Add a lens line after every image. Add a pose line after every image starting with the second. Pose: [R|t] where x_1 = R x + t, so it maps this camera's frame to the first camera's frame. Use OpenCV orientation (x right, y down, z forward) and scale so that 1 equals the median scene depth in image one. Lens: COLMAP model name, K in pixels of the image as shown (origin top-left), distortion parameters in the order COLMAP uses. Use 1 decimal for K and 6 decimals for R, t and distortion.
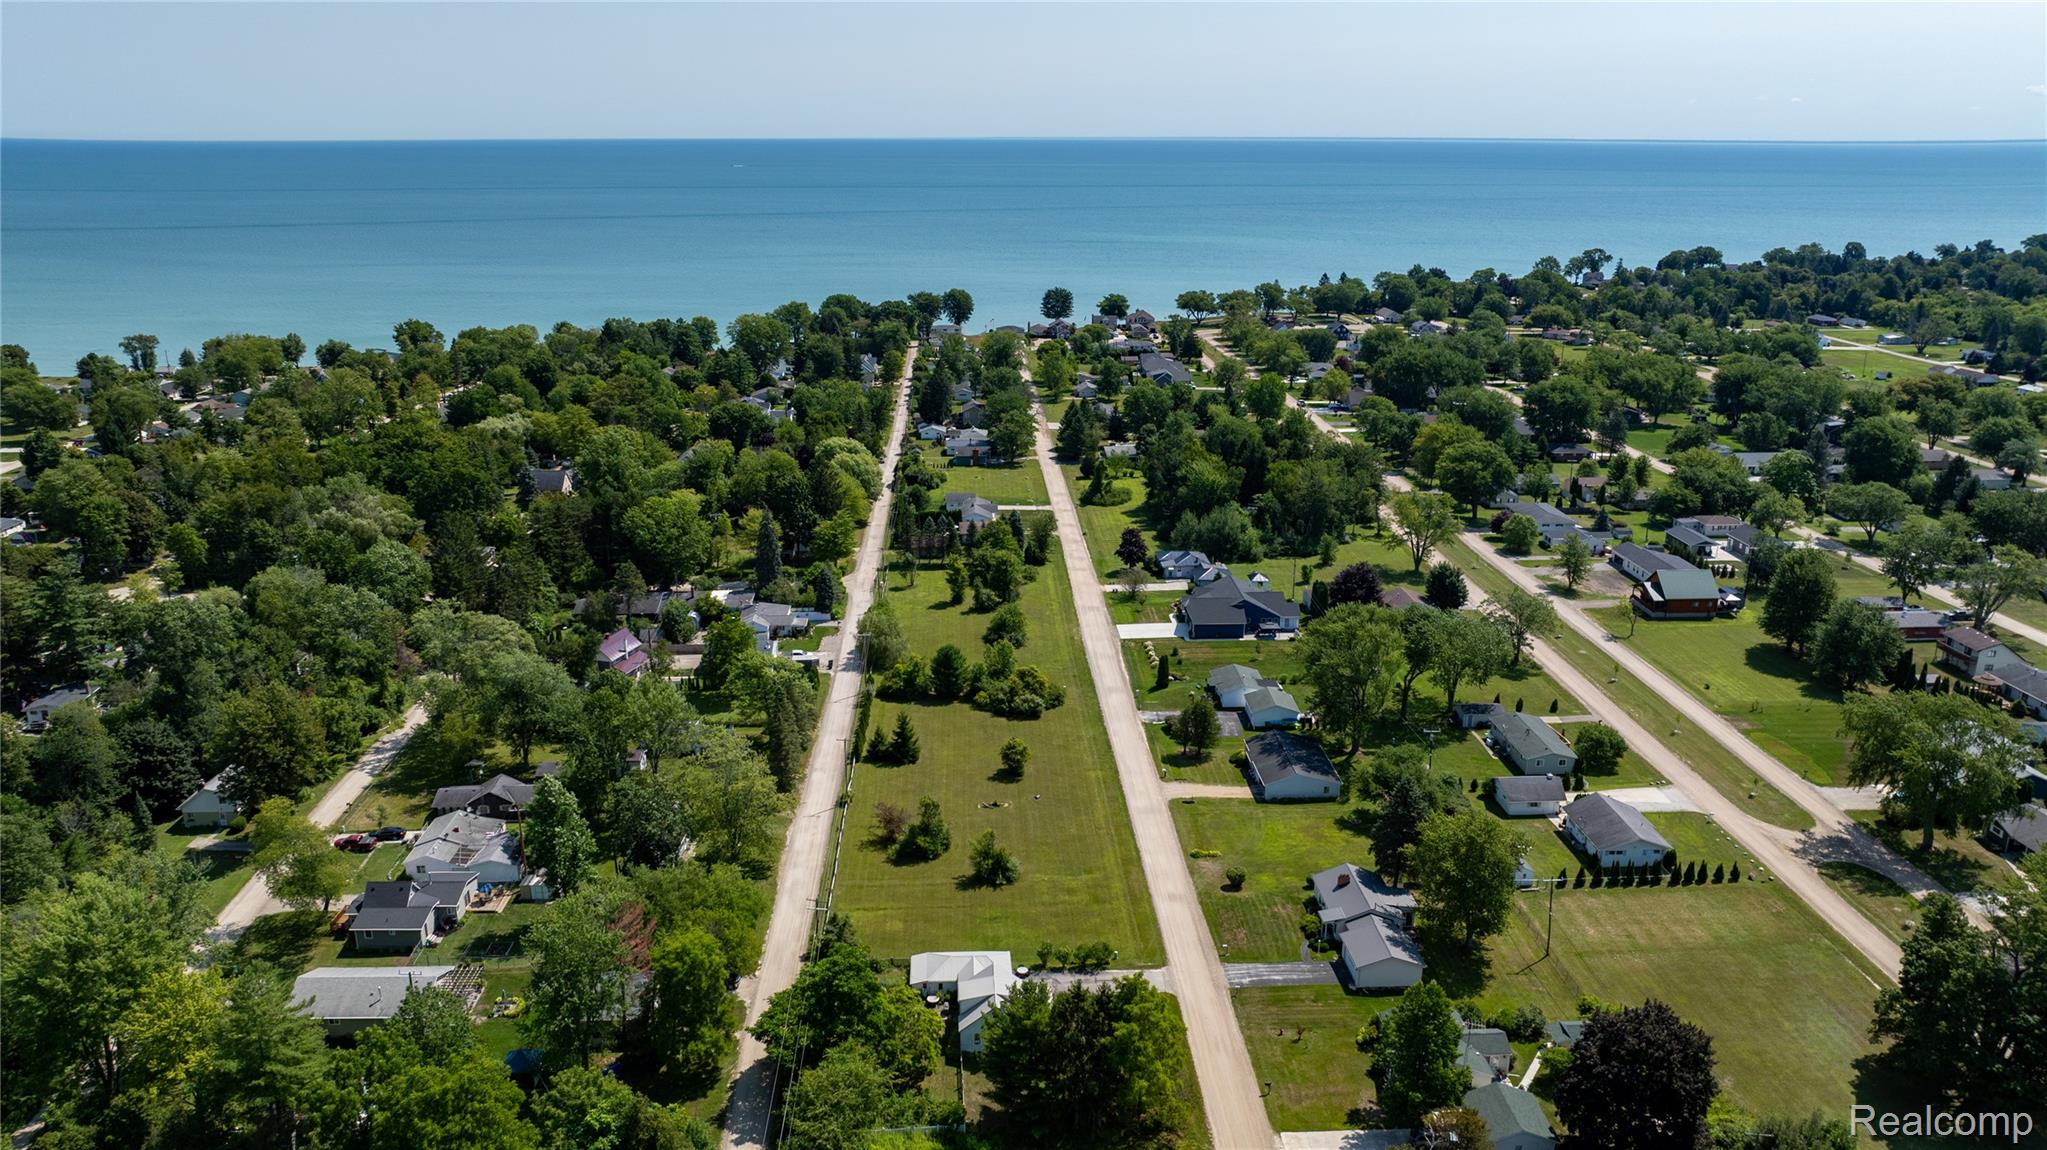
lens RADIAL K [[1431.5, 0, 1025.4], [0, 1431.5, 613.7], [0, 0, 1]] dist [-0.027772, 0.028240]
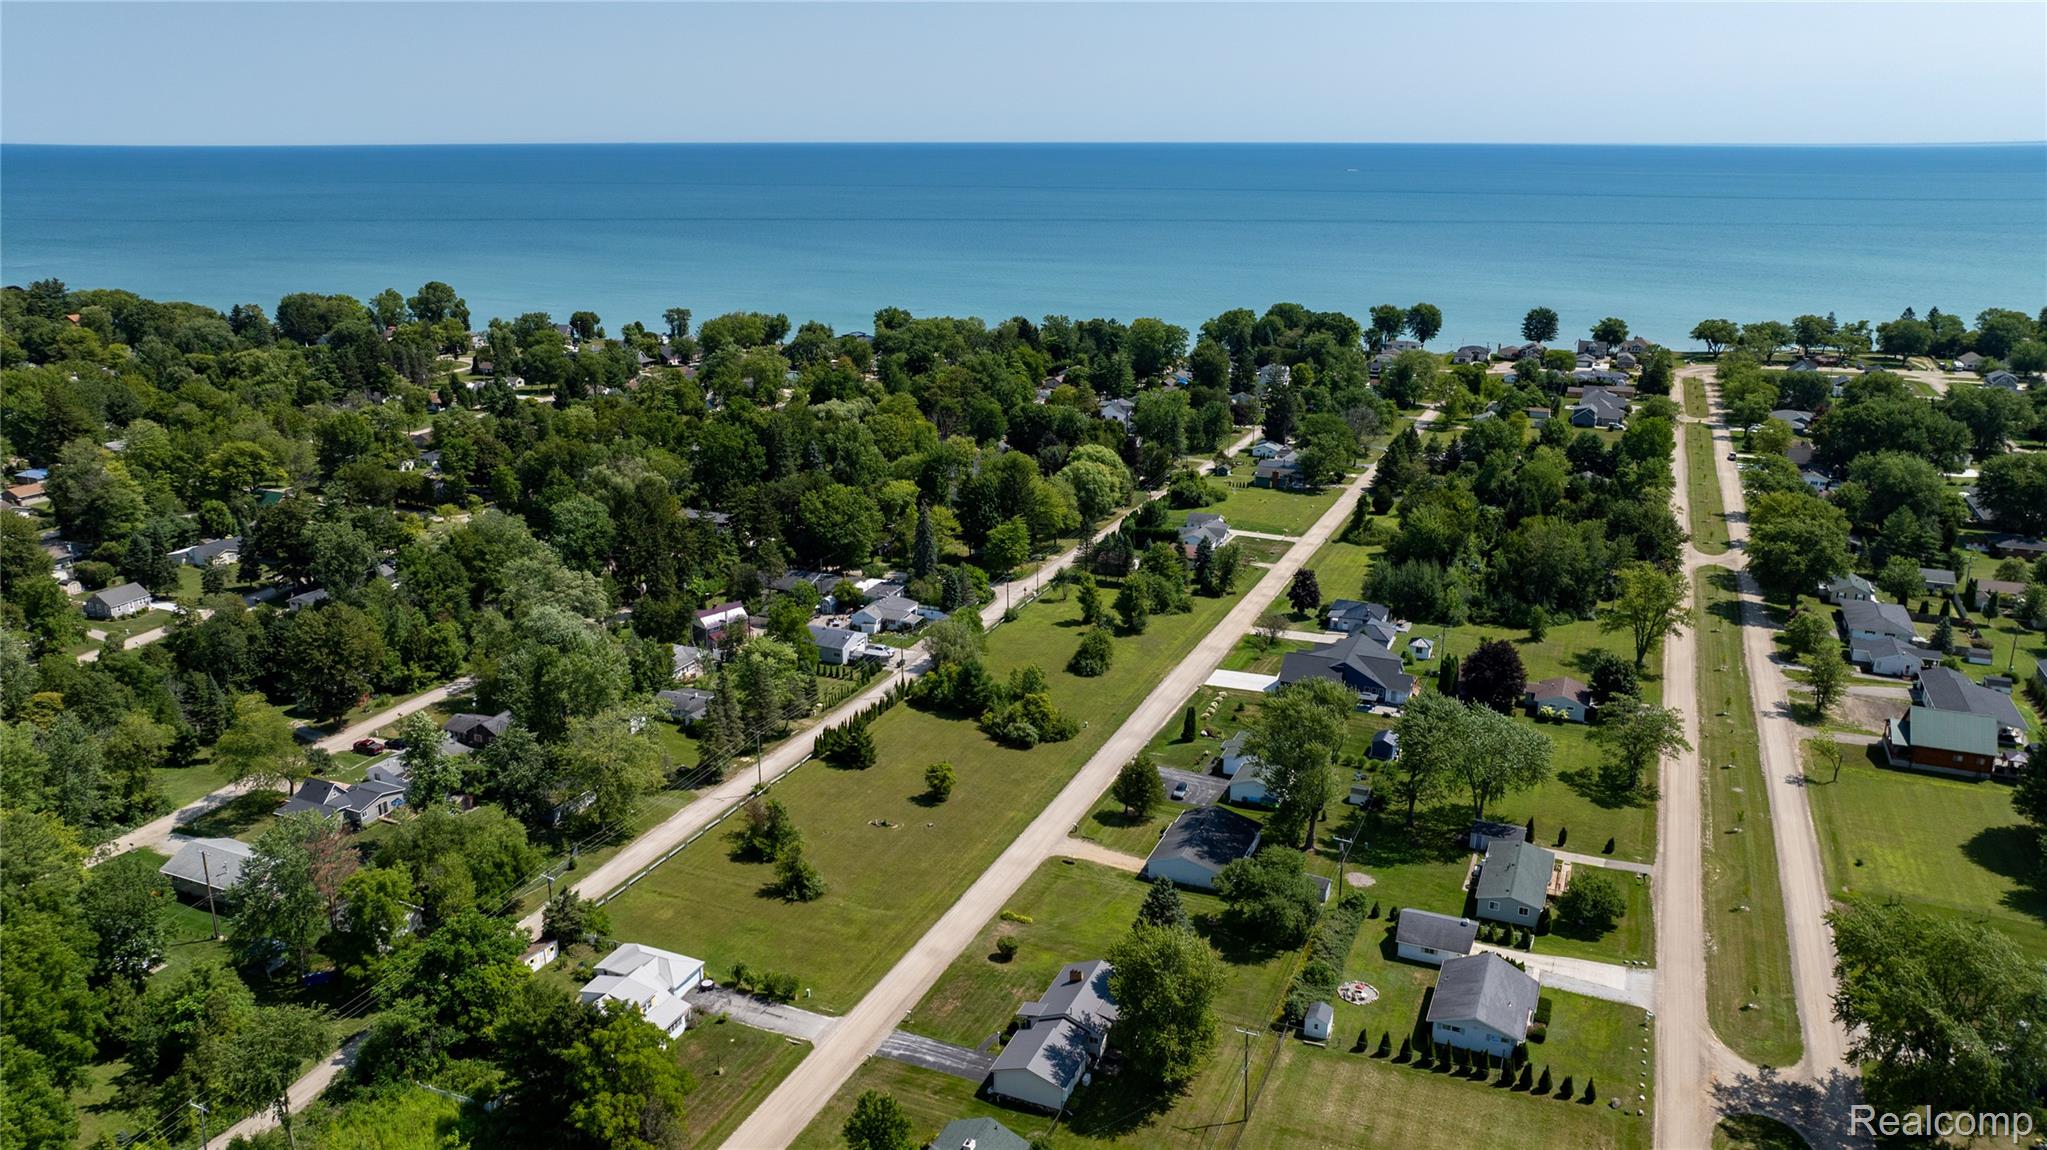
lens RADIAL K [[1447.1, 0, 1023.5], [0, 1447.1, 575.0], [0, 0, 1]] dist [-0.018120, 0.000595]
pose [[0.900244, 0.124870, -0.417095, 0.329237], [-0.137430, 0.990511, -0.000085, -0.034806], [0.413127, 0.057398, 0.908863, 0.093178]]
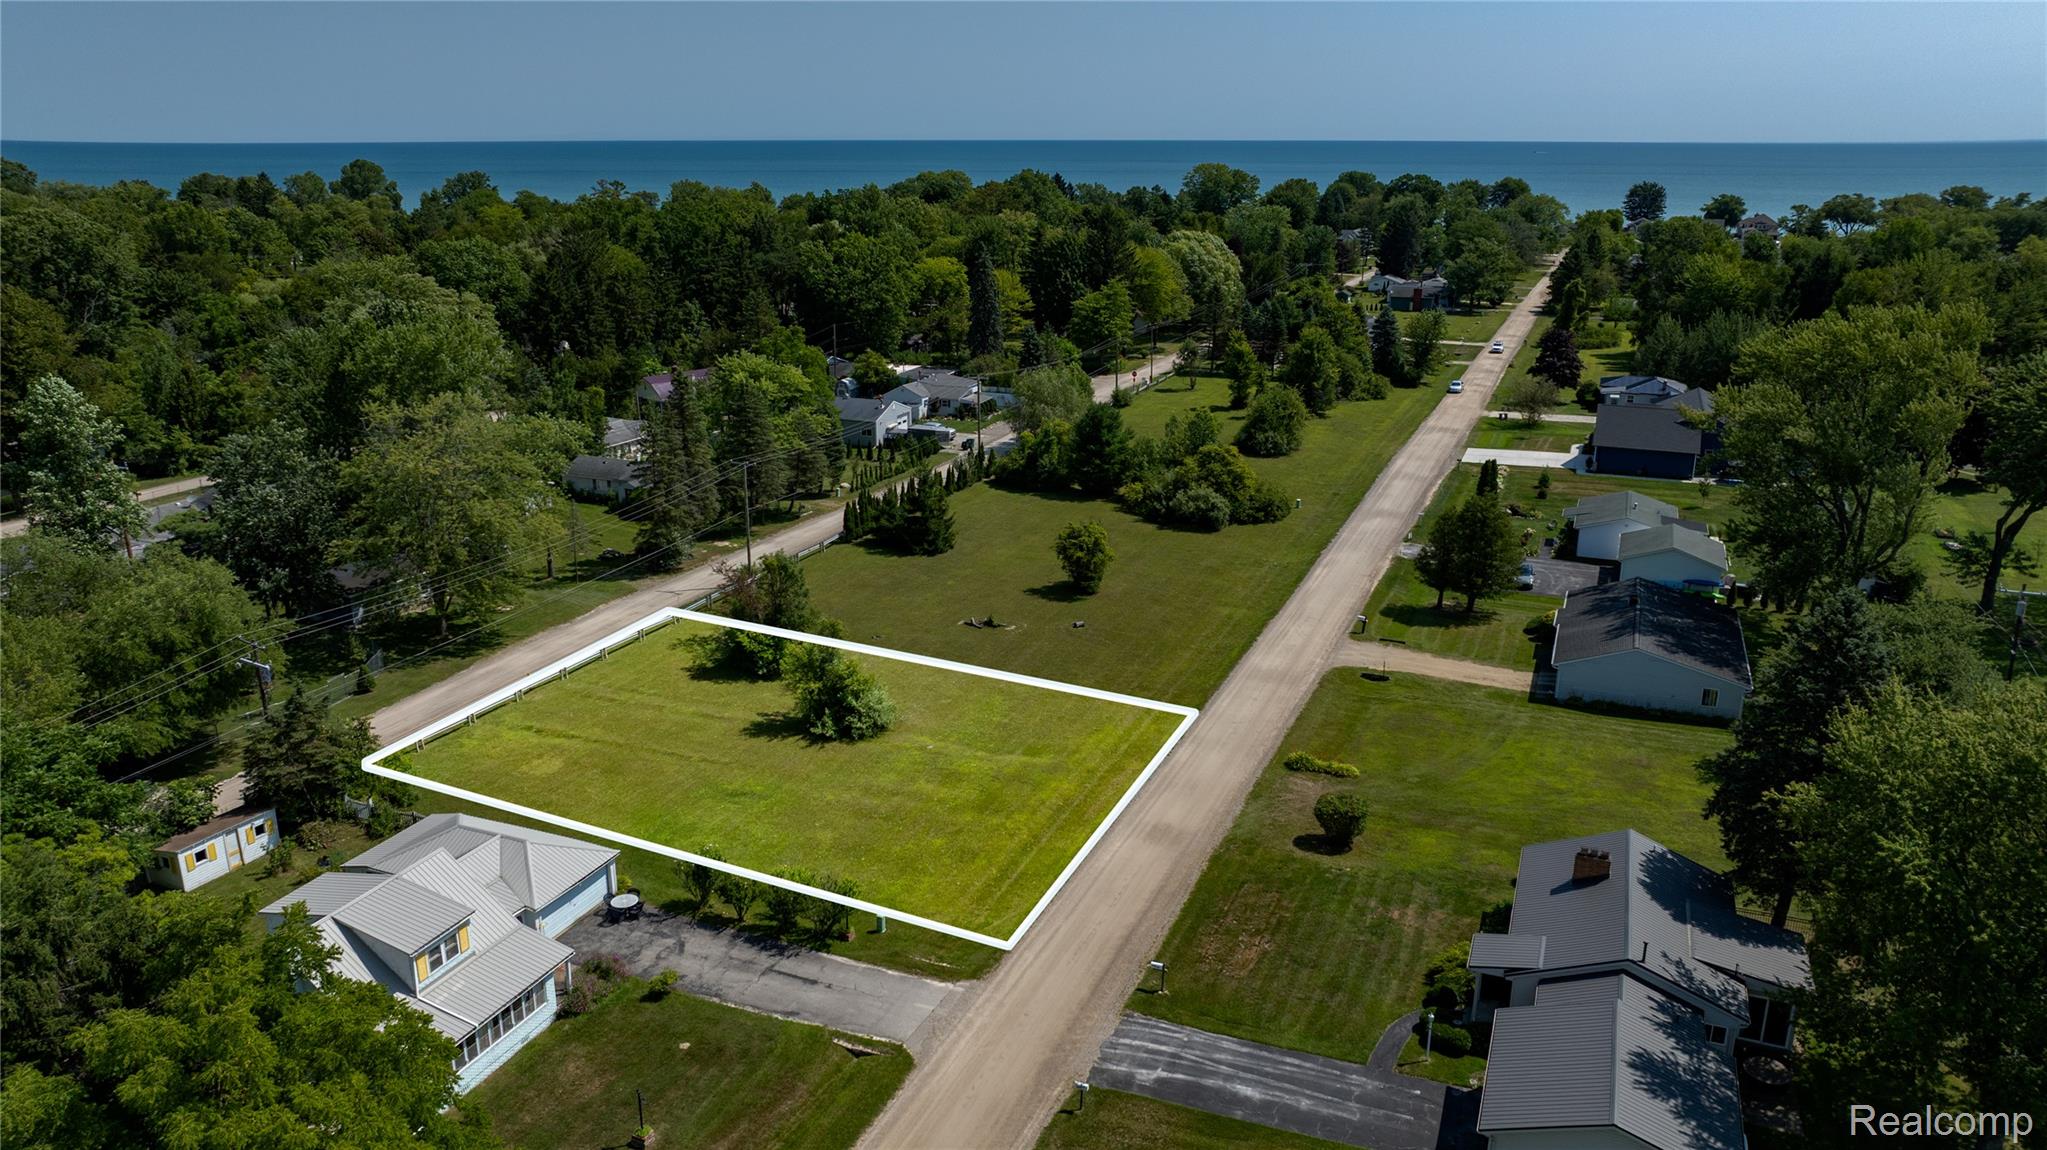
lens RADIAL K [[1440.9, 0, 1023.5], [0, 1440.9, 575.0], [0, 0, 1]] dist [-0.022564, -0.002494]
pose [[0.906868, 0.121637, -0.403479, 0.140548], [-0.133176, 0.991092, -0.000545, 0.083030], [0.399818, 0.054228, 0.914989, 0.385064]]
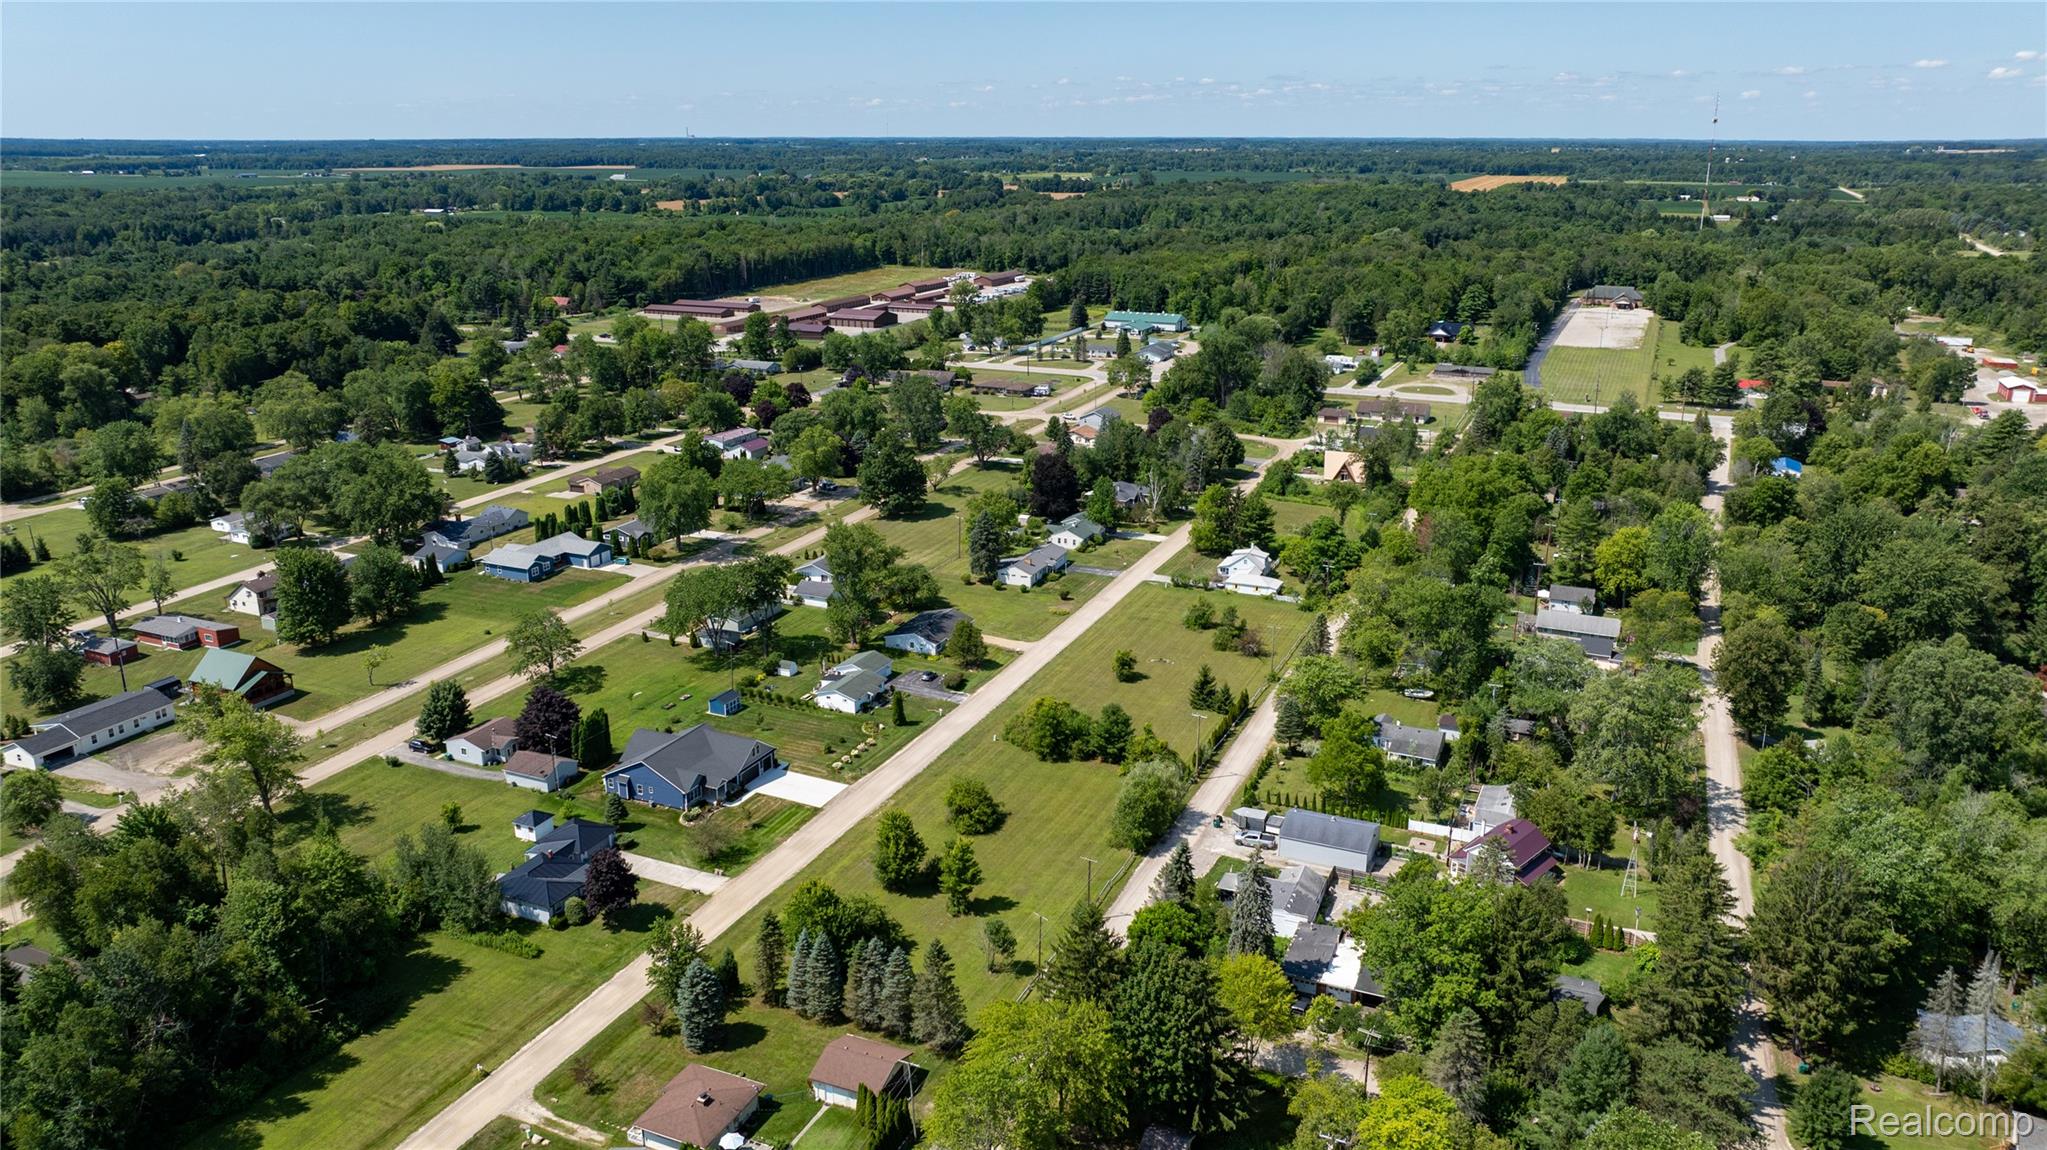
lens RADIAL K [[1431.5, 0, 1025.4], [0, 1431.5, 613.7], [0, 0, 1]] dist [-0.027772, 0.028240]
pose [[-0.895046, -0.145519, 0.421565, -0.324857], [0.139301, 0.806751, 0.574237, -0.476745], [-0.423660, 0.572693, -0.701808, 1.396135]]
